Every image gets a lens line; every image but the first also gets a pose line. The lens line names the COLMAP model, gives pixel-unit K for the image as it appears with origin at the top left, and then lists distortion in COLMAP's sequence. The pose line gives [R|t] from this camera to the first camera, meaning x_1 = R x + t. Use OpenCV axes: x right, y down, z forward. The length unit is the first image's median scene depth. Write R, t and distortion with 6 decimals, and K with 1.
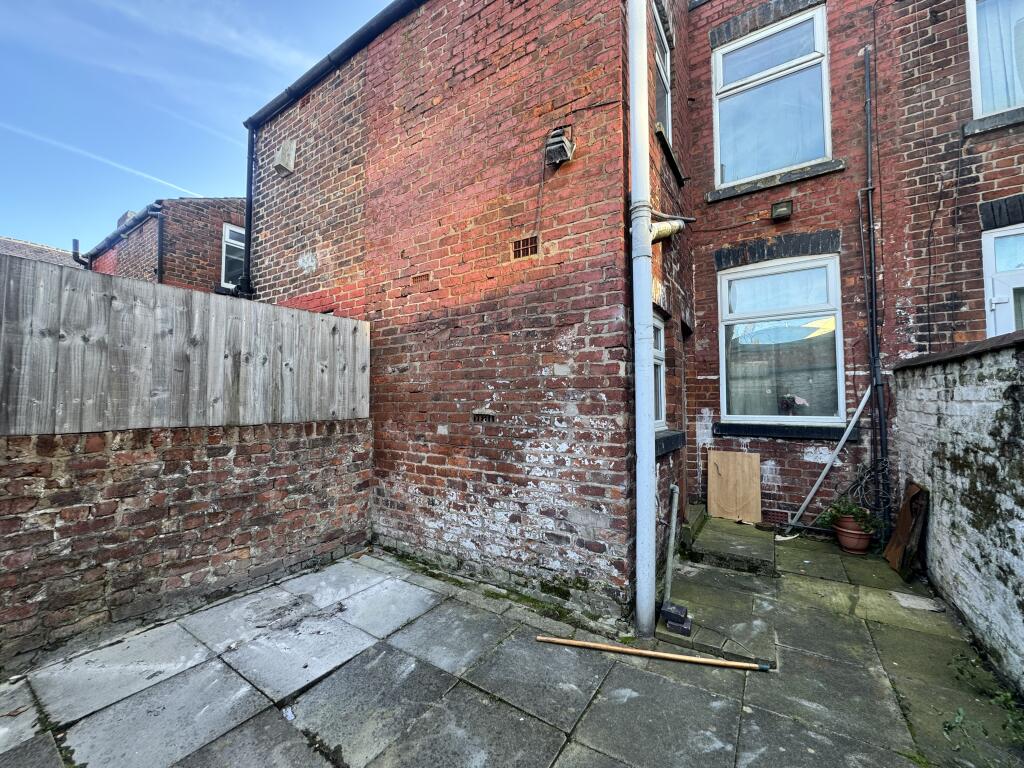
lens RADIAL K [[402.9, 0, 512.5], [0, 402.9, 383.9], [0, 0, 1]] dist [-0.002299, -0.000250]
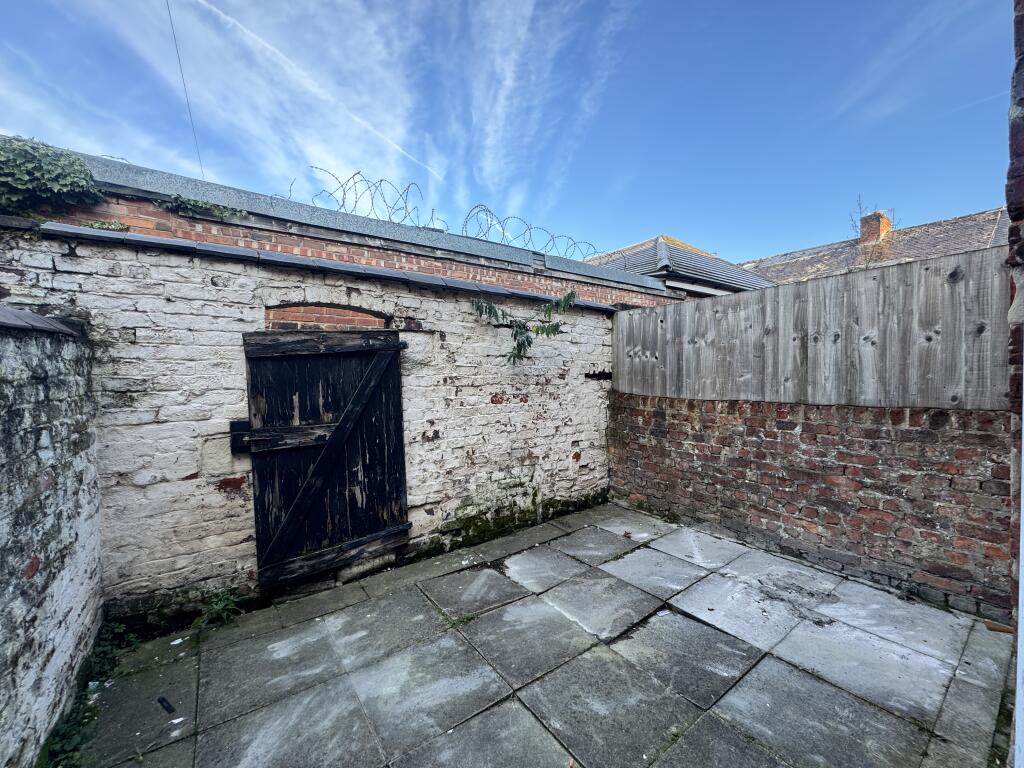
lens RADIAL K [[402.9, 0, 512.3], [0, 402.9, 382.8], [0, 0, 1]] dist [-0.002299, -0.000250]
pose [[-0.355029, 0.024262, -0.934540, 0.586502], [0.056492, 0.998393, 0.004458, 0.000577], [0.933147, -0.051211, -0.355829, 0.688405]]
